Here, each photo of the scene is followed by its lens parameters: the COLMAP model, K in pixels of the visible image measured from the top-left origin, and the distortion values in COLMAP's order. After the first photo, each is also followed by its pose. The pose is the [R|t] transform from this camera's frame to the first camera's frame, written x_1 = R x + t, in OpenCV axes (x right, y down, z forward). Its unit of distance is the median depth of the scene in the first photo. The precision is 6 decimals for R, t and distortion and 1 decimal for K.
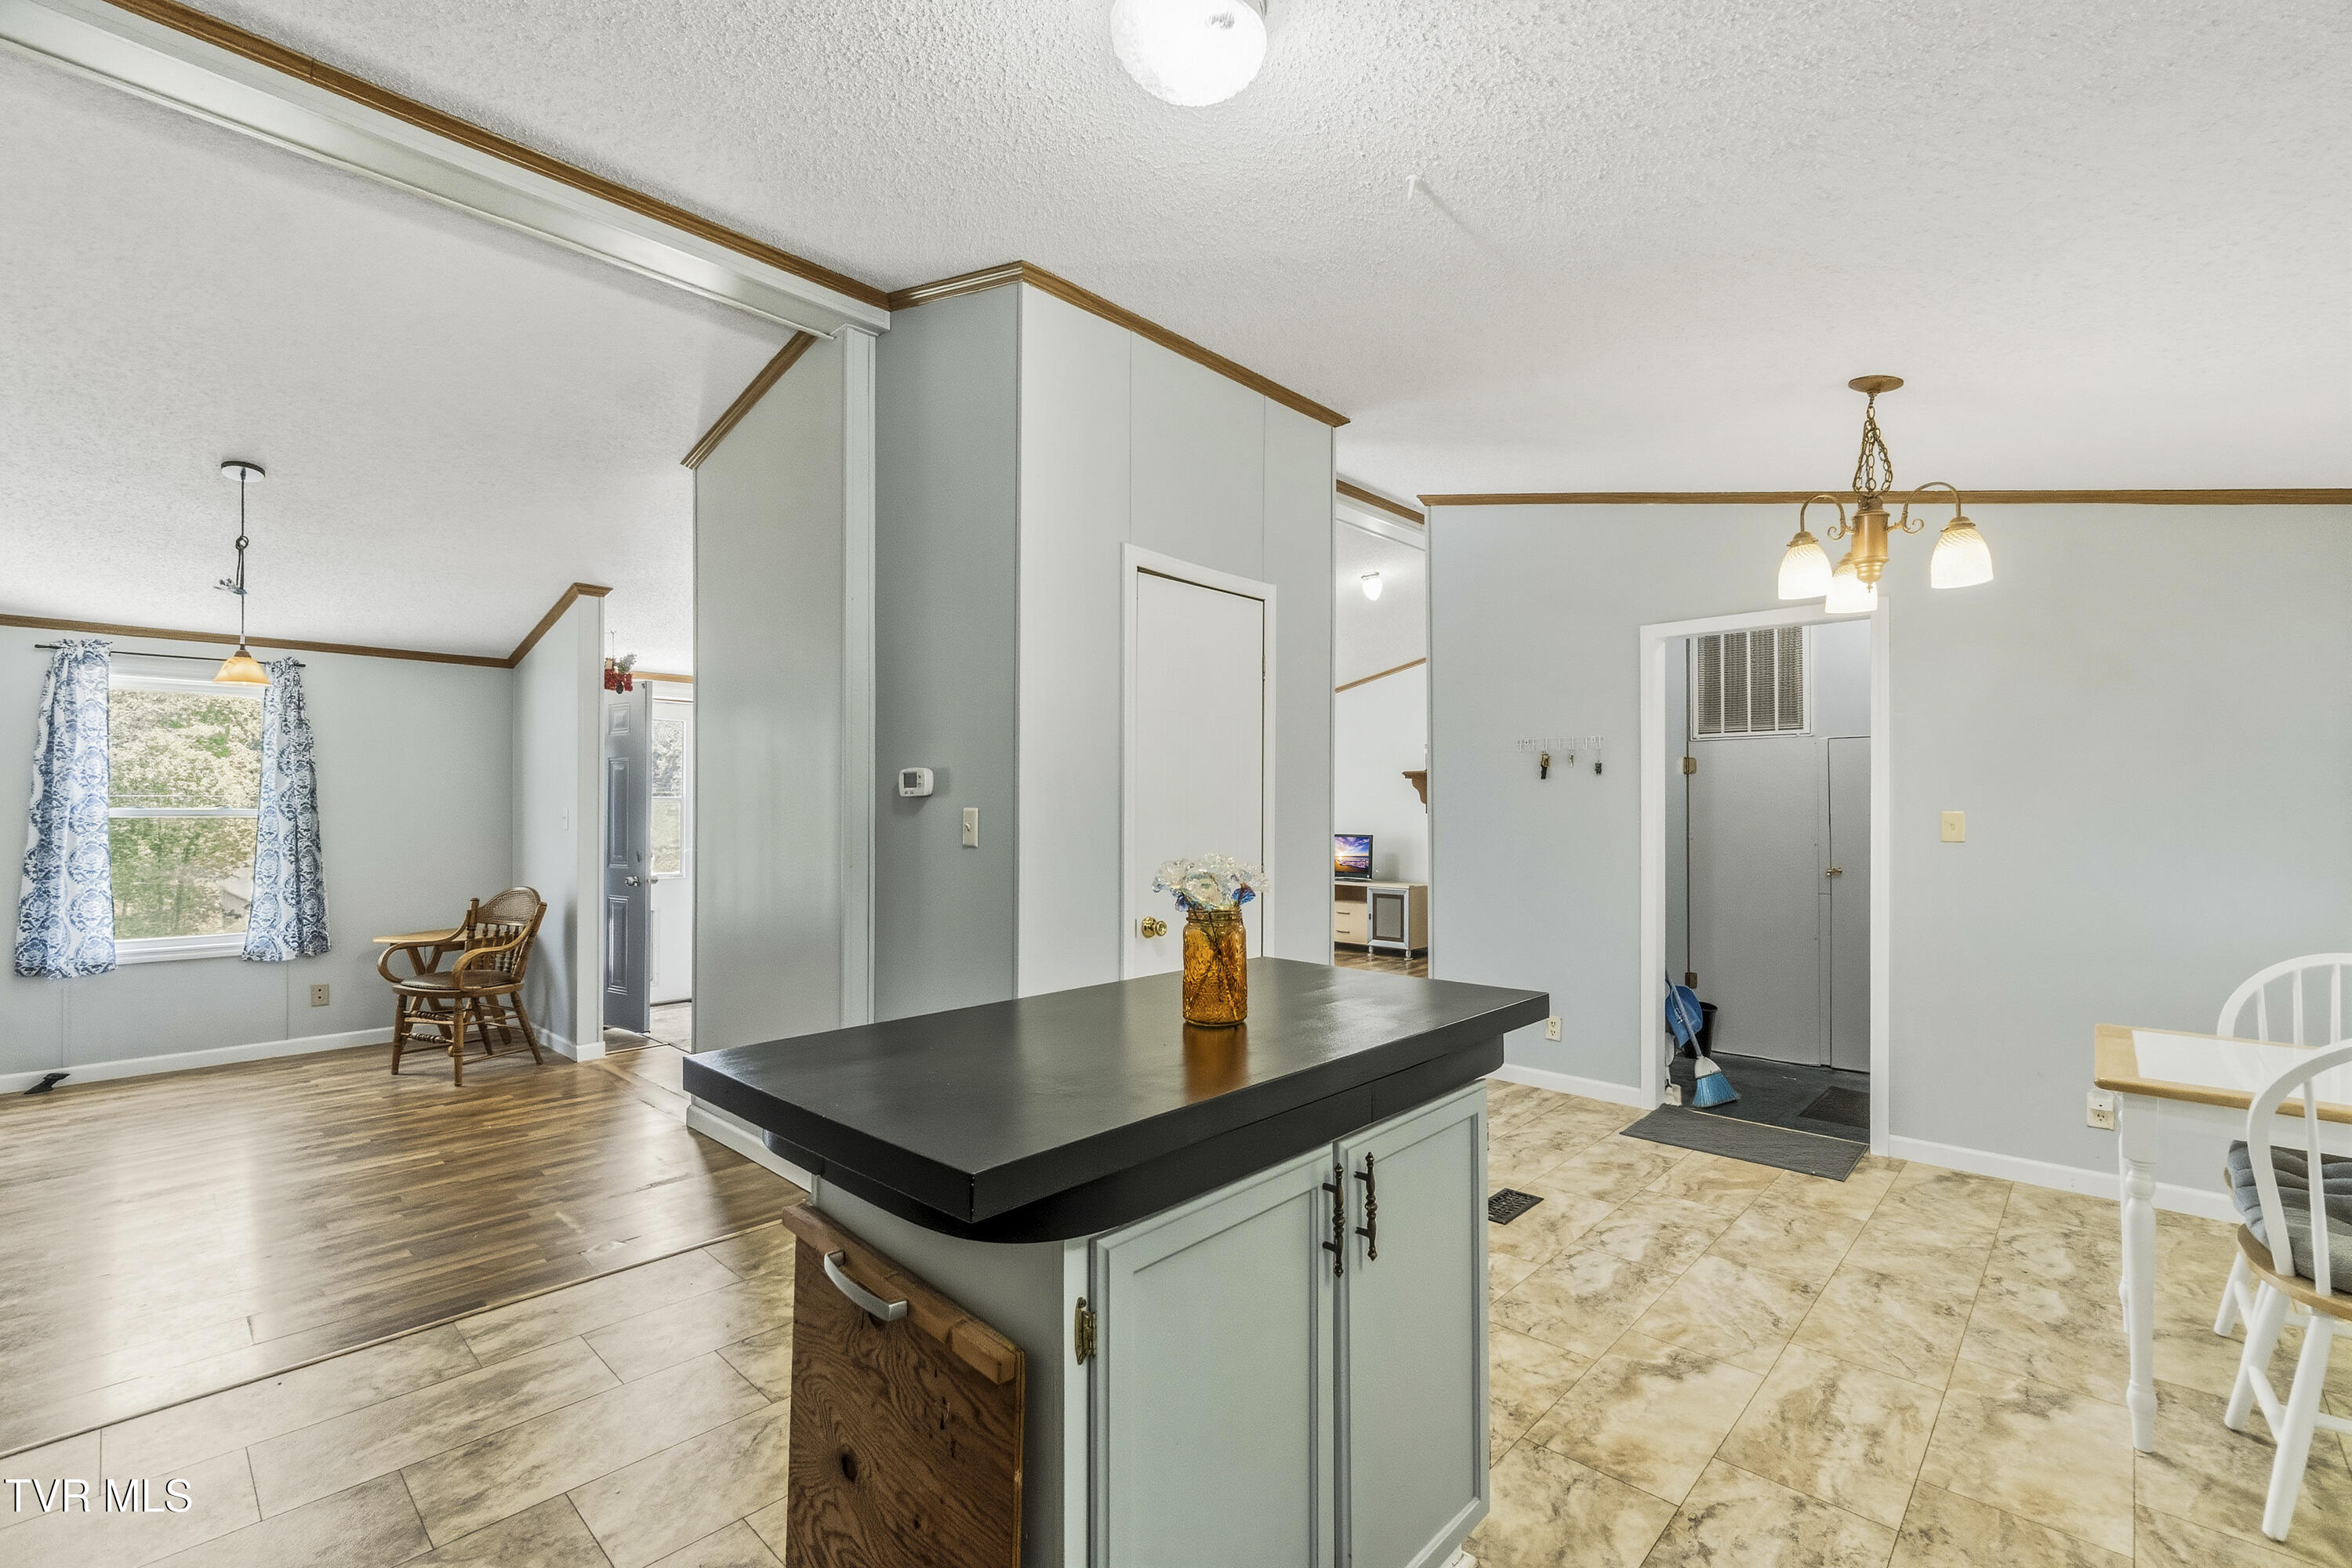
lens RADIAL K [[1023.9, 0, 1170.4], [0, 1023.9, 794.3], [0, 0, 1]] dist [-0.006702, 0.002588]
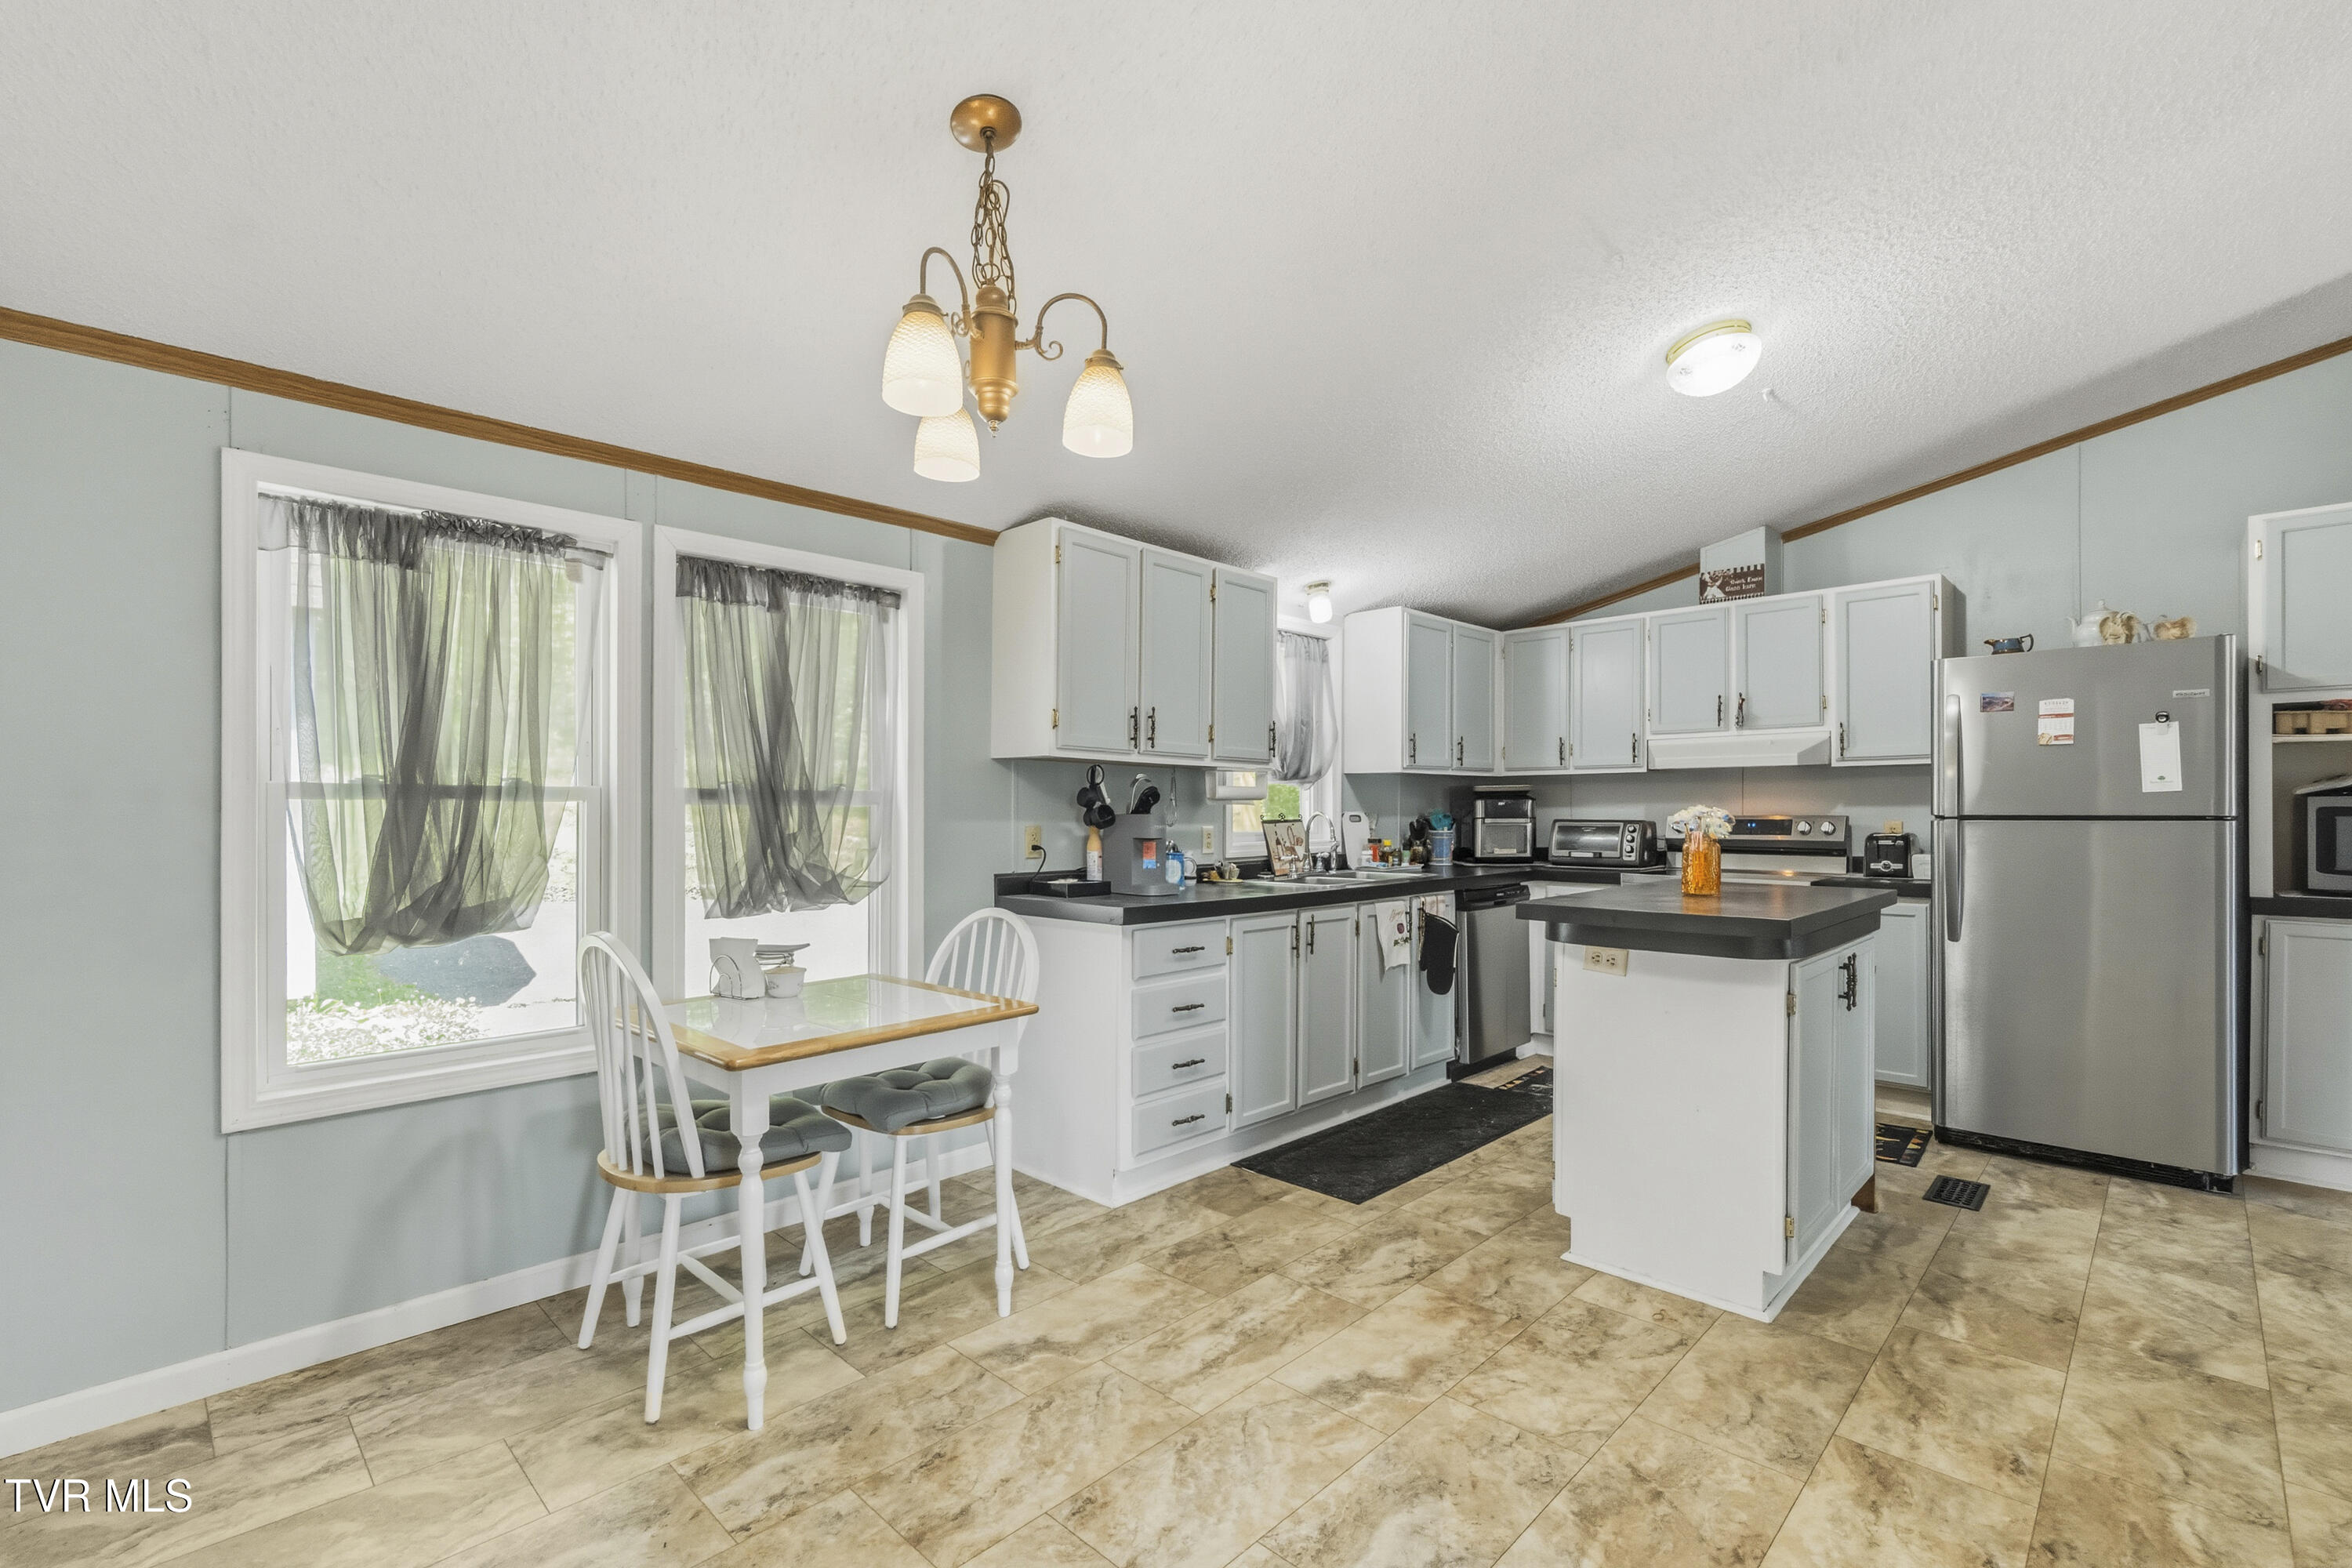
lens RADIAL K [[1023.9, 0, 1165.0], [0, 1023.9, 819.1], [0, 0, 1]] dist [-0.006702, 0.002588]
pose [[-0.999672, 0.000004, 0.025602, 0.492843], [-0.000105, 0.999991, -0.004256, 0.045600], [-0.025602, -0.004257, -0.999663, 1.468159]]
